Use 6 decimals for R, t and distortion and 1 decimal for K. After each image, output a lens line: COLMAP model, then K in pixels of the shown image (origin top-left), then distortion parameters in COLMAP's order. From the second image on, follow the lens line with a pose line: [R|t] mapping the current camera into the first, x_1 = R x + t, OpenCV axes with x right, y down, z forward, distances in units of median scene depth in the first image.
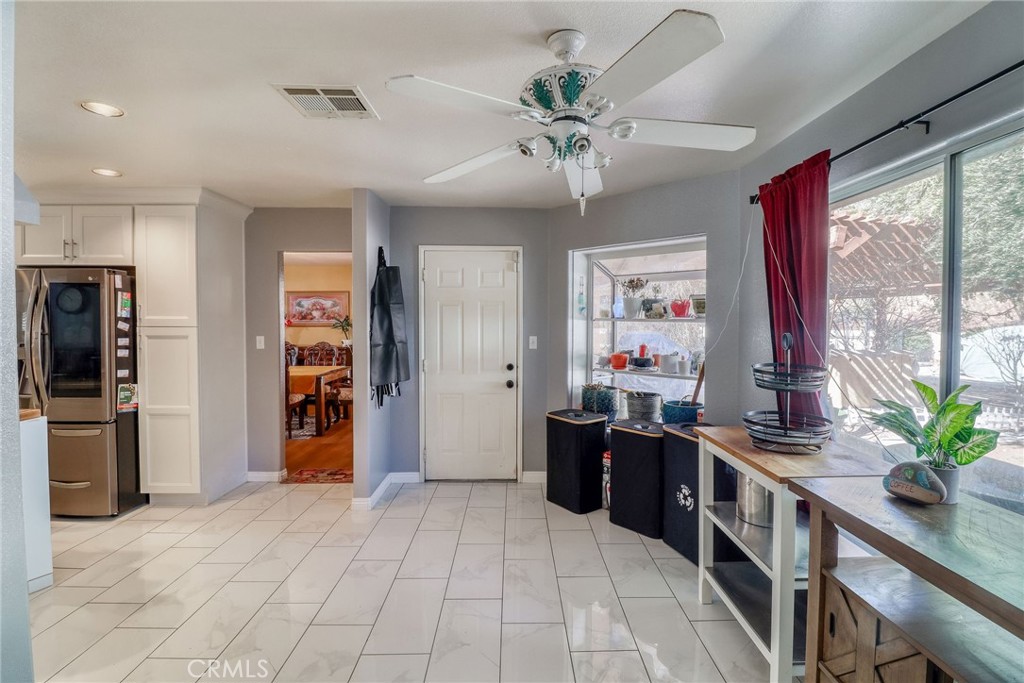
lens RADIAL K [[482.8, 0, 510.7], [0, 482.8, 332.9], [0, 0, 1]] dist [-0.002817, -0.001454]
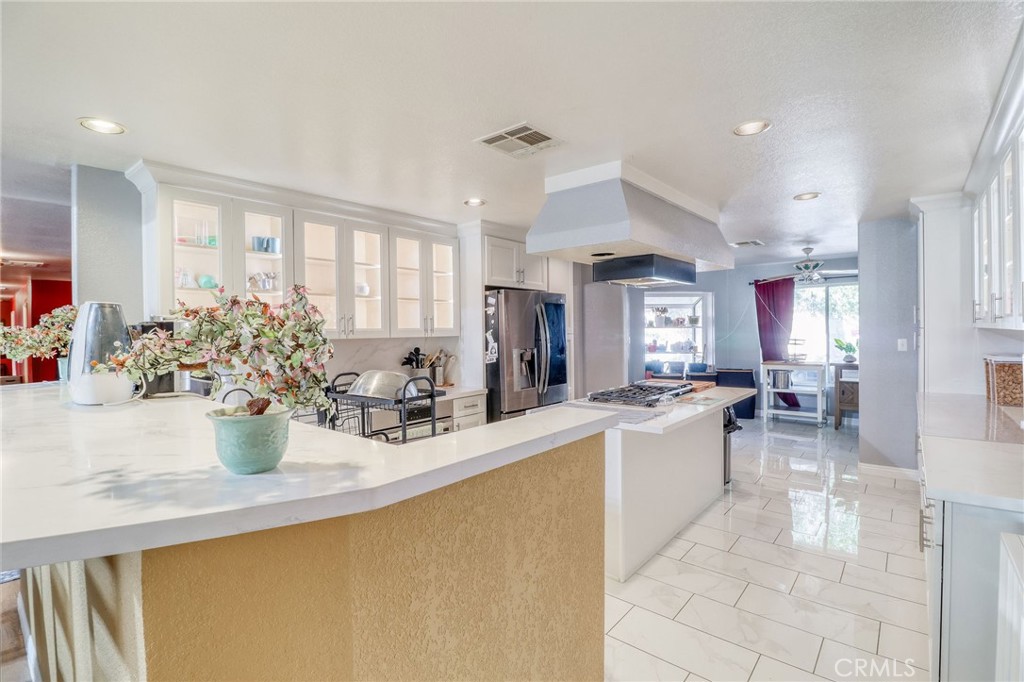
lens RADIAL K [[482.8, 0, 517.9], [0, 482.8, 339.3], [0, 0, 1]] dist [-0.002817, -0.001454]
pose [[0.652738, -0.025593, 0.757151, -1.917036], [0.036622, 0.999327, 0.002208, -0.004801], [-0.756698, 0.026287, 0.653236, 0.144680]]
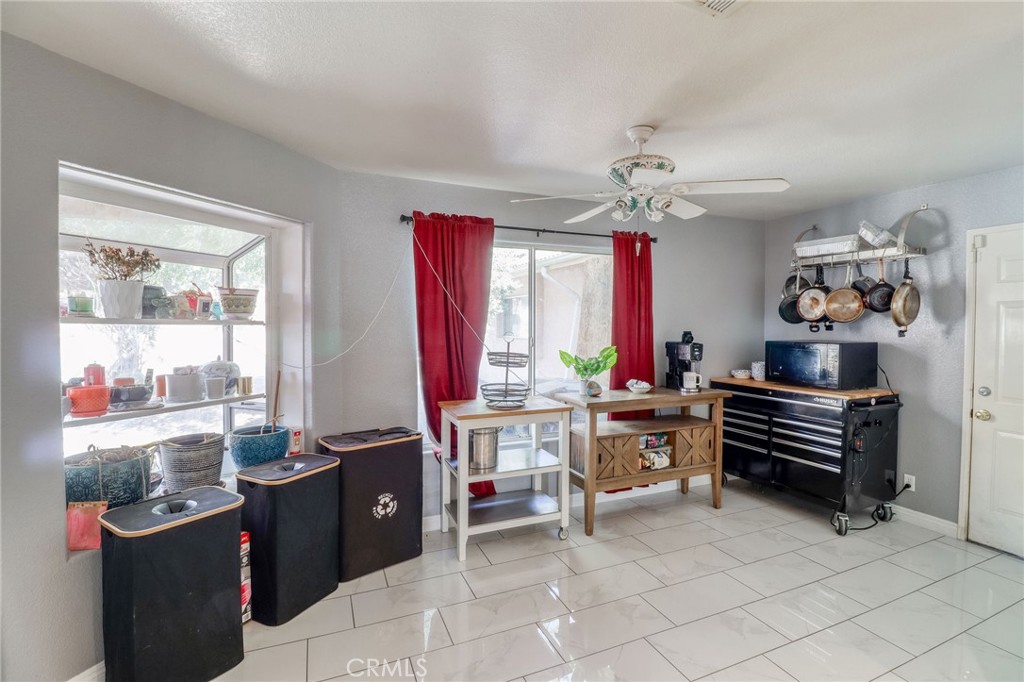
lens RADIAL K [[482.8, 0, 517.1], [0, 482.8, 330.9], [0, 0, 1]] dist [-0.002817, -0.001454]
pose [[-0.410144, -0.034459, 0.911369, -0.507065], [0.010872, 0.999030, 0.042666, -0.041580], [-0.911956, 0.027407, -0.409372, 0.931446]]
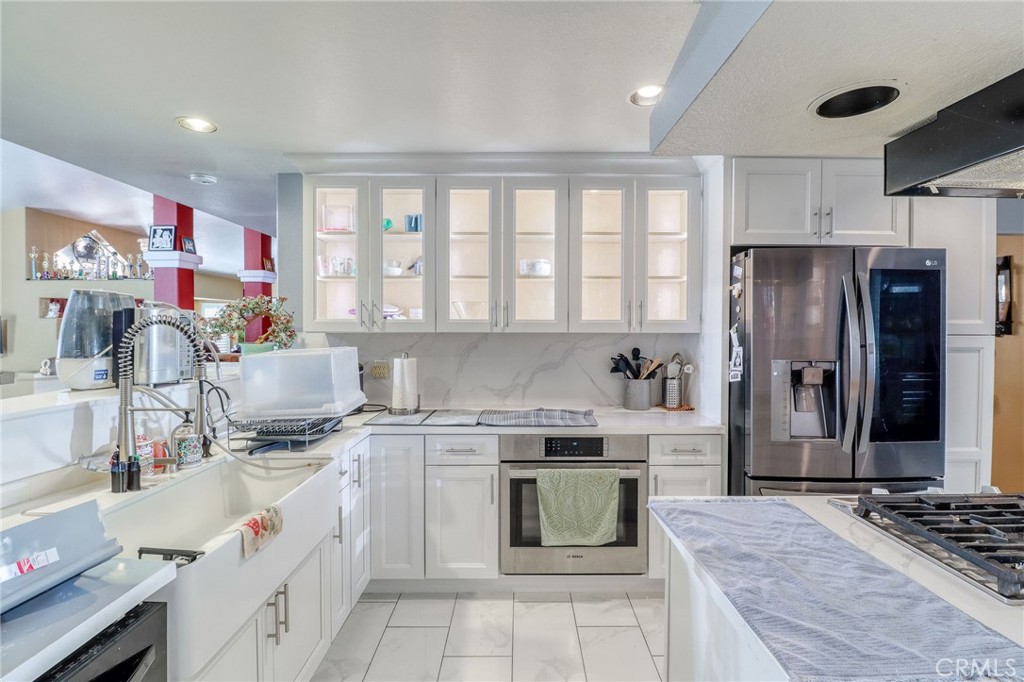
lens RADIAL K [[482.8, 0, 514.1], [0, 482.8, 339.2], [0, 0, 1]] dist [-0.002817, -0.001454]
pose [[0.999985, -0.001466, -0.005287, -1.332204], [0.001461, 0.999998, -0.000950, -0.006057], [0.005288, 0.000942, 0.999986, 0.305281]]
